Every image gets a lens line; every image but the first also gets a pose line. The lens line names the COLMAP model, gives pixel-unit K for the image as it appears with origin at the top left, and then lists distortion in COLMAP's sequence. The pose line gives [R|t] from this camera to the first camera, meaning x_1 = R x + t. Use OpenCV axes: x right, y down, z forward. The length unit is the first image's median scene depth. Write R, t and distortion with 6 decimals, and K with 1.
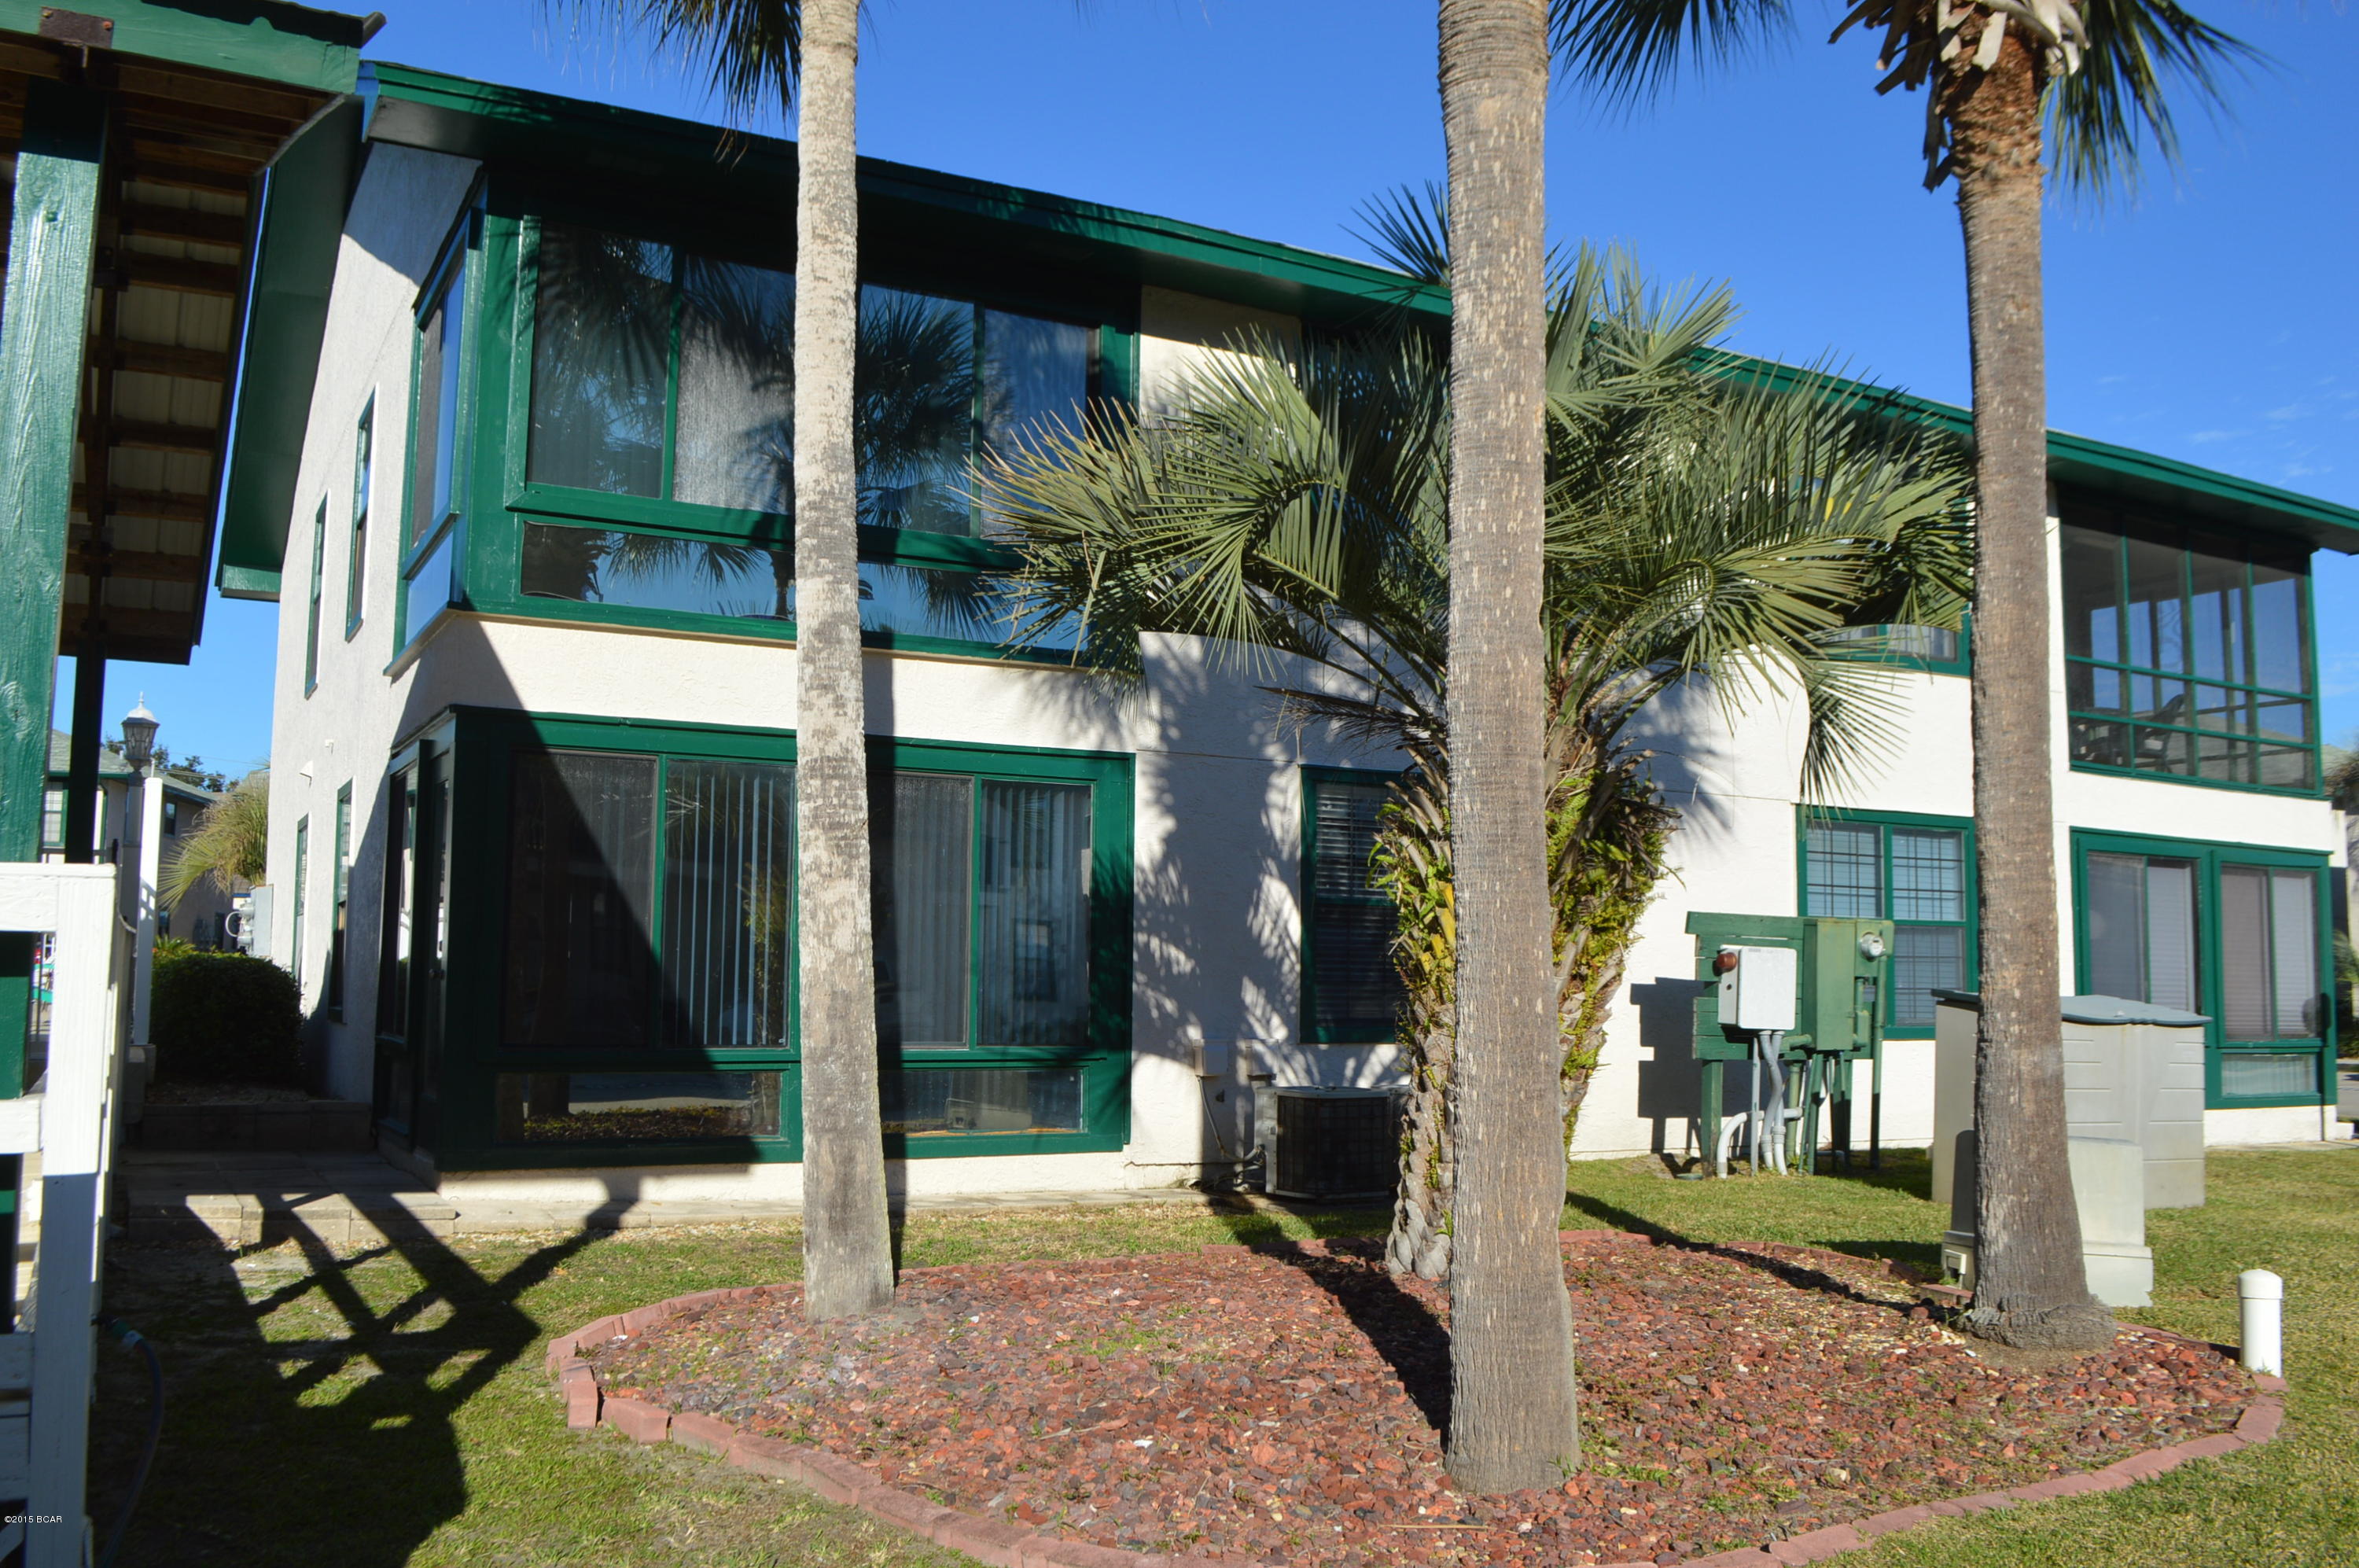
lens RADIAL K [[1965.6, 0, 1170.0], [0, 1965.6, 784.7], [0, 0, 1]] dist [-0.081500, 0.017777]
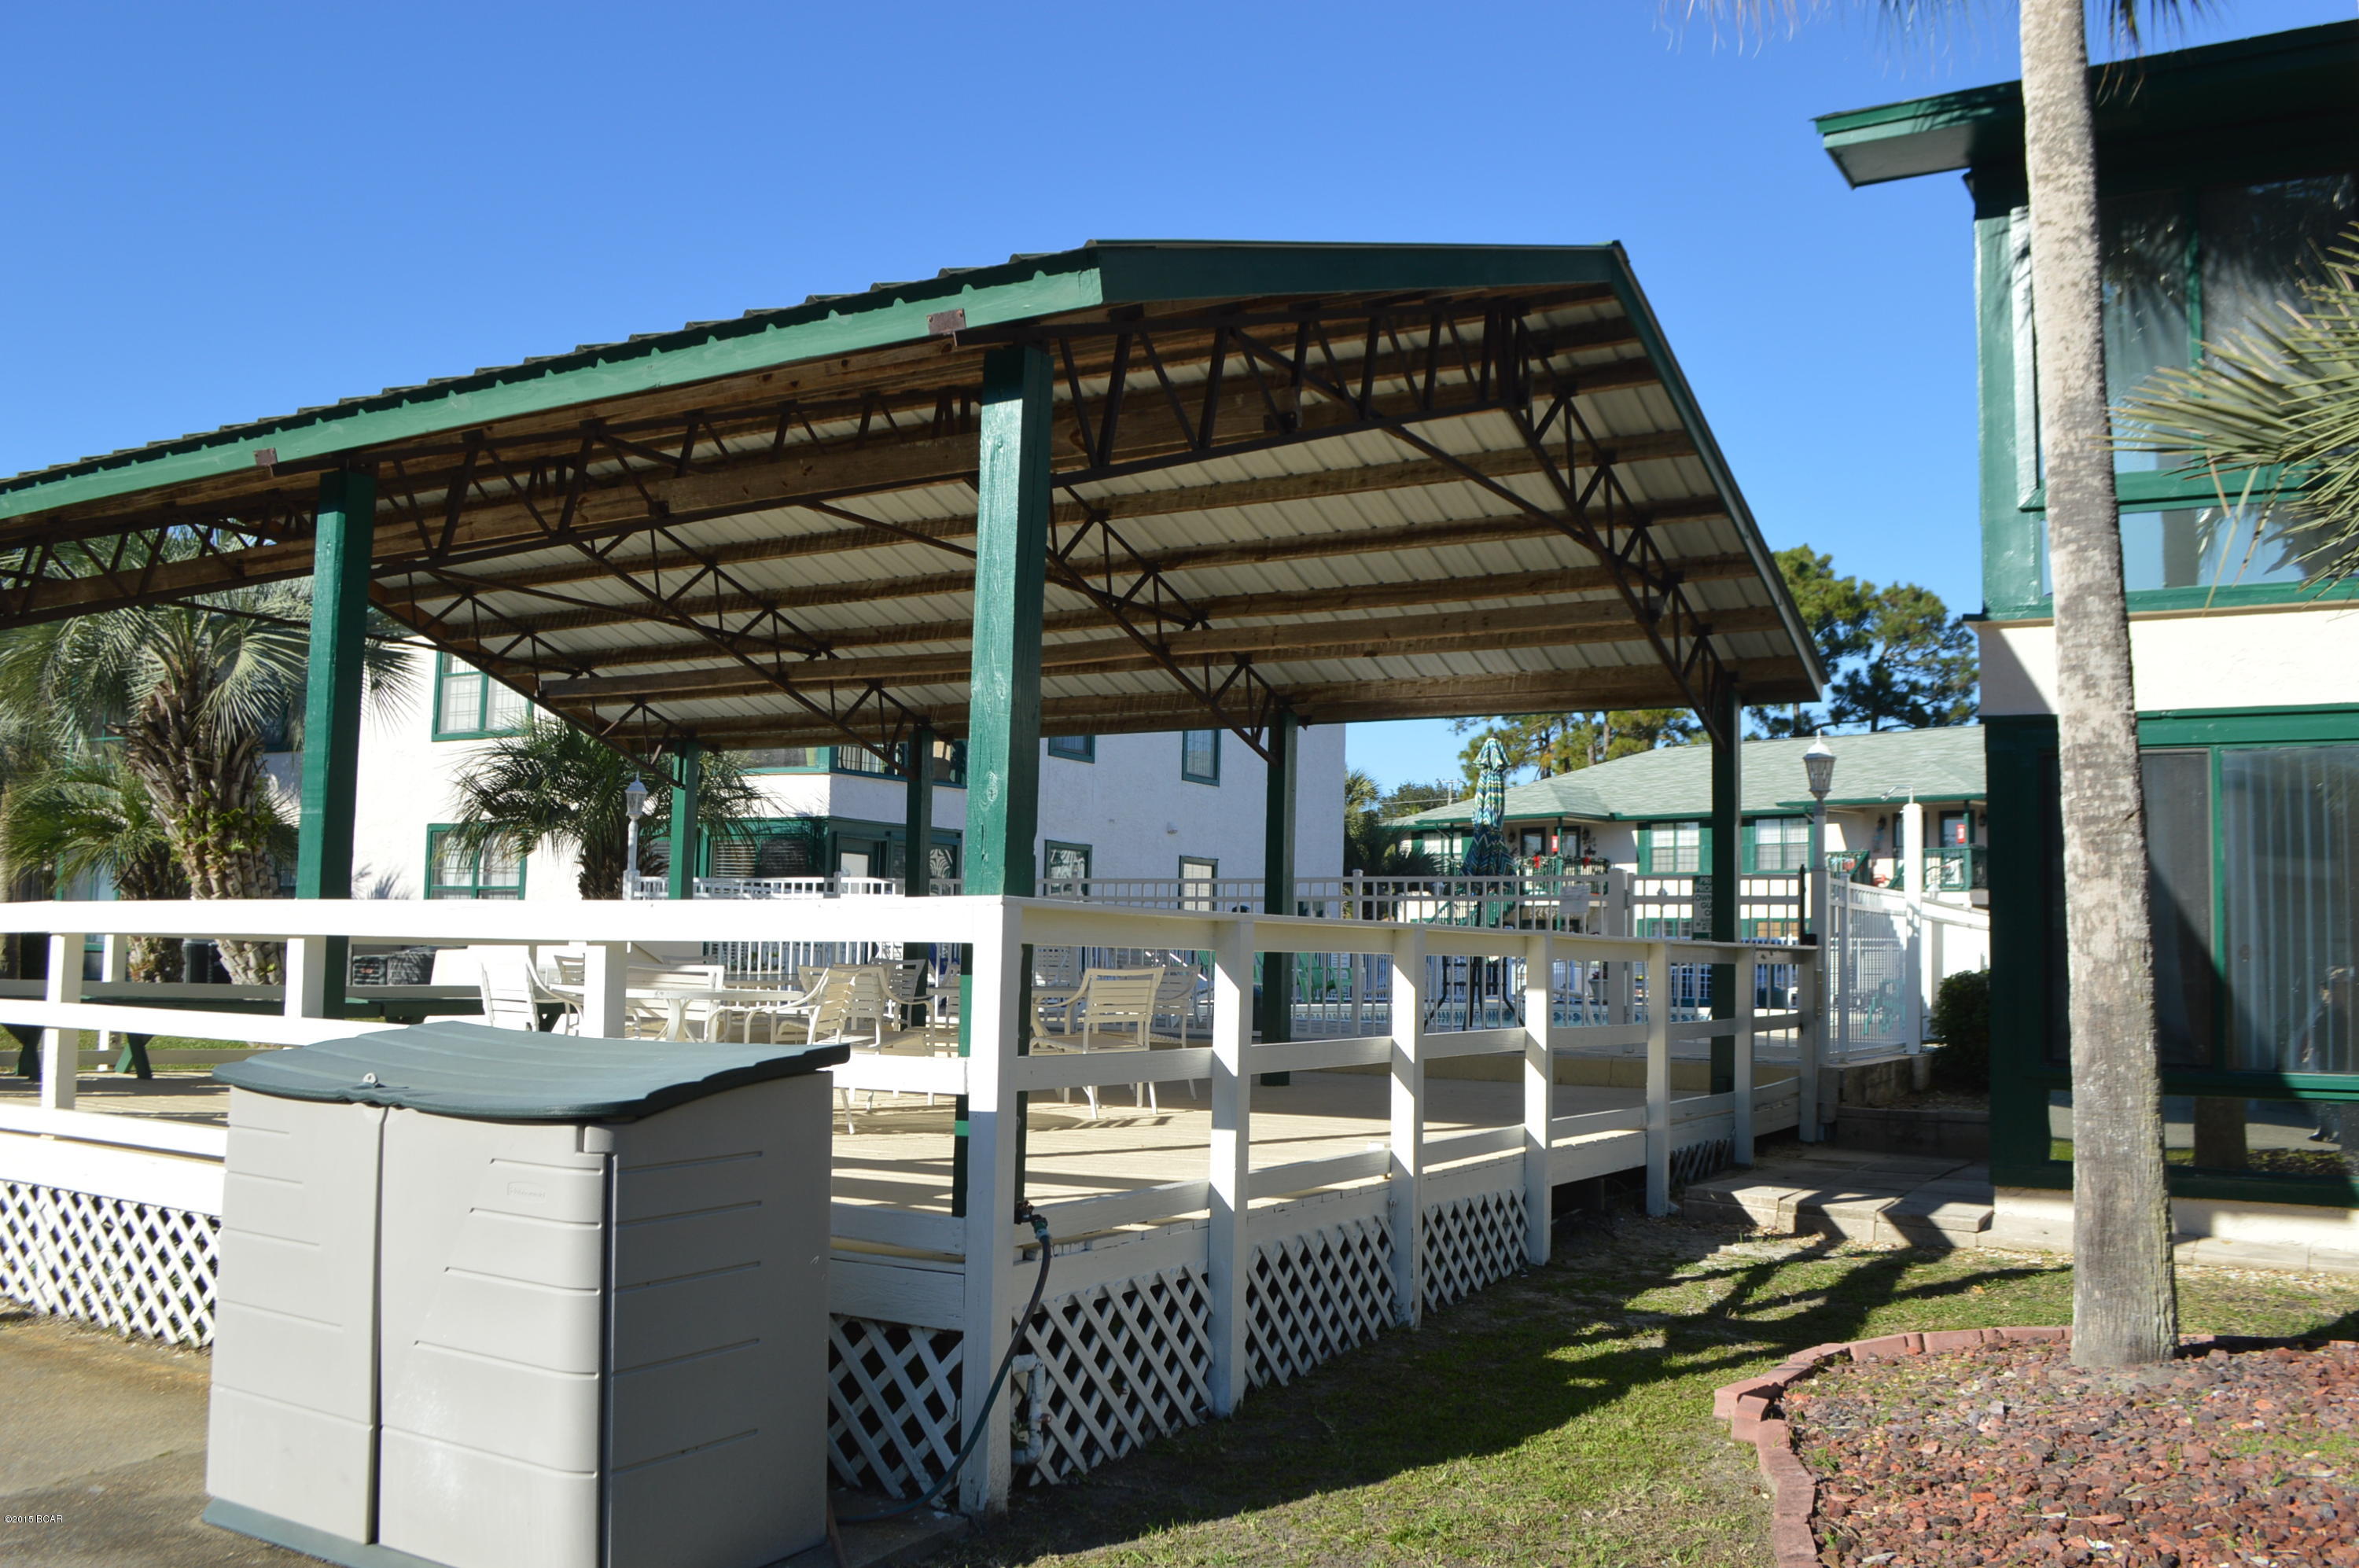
lens RADIAL K [[1965.6, 0, 1168.5], [0, 1965.6, 778.7], [0, 0, 1]] dist [-0.081500, 0.017777]
pose [[0.514513, -0.073851, -0.854296, 0.366300], [0.062355, 0.996869, -0.048622, 0.018512], [0.855212, -0.028254, 0.517507, 0.178760]]
